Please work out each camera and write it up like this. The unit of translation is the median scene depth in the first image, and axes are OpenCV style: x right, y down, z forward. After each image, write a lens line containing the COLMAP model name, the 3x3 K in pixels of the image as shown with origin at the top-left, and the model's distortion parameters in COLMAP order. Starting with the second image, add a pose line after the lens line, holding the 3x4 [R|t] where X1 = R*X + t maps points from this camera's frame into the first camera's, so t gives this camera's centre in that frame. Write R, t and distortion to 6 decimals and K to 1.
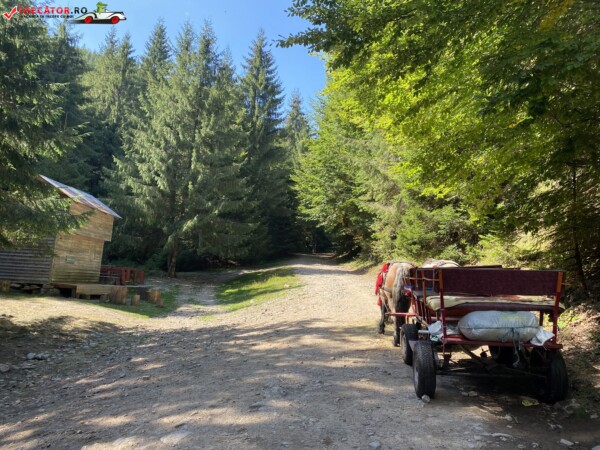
lens RADIAL K [[458.0, 0, 300.2], [0, 458.0, 221.4], [0, 0, 1]] dist [0.083799, -0.102868]
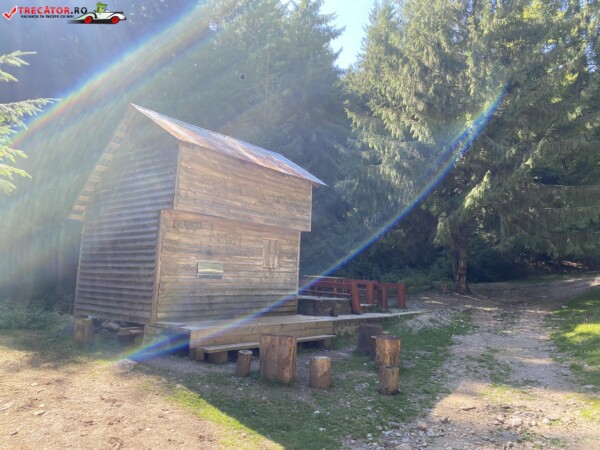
lens RADIAL K [[458.0, 0, 300.2], [0, 458.0, 221.4], [0, 0, 1]] dist [0.083799, -0.102868]
pose [[0.790524, -0.112877, -0.601939, -0.082894], [0.102164, 0.993402, -0.052113, 0.043688], [0.603849, -0.020300, 0.796840, 0.446448]]
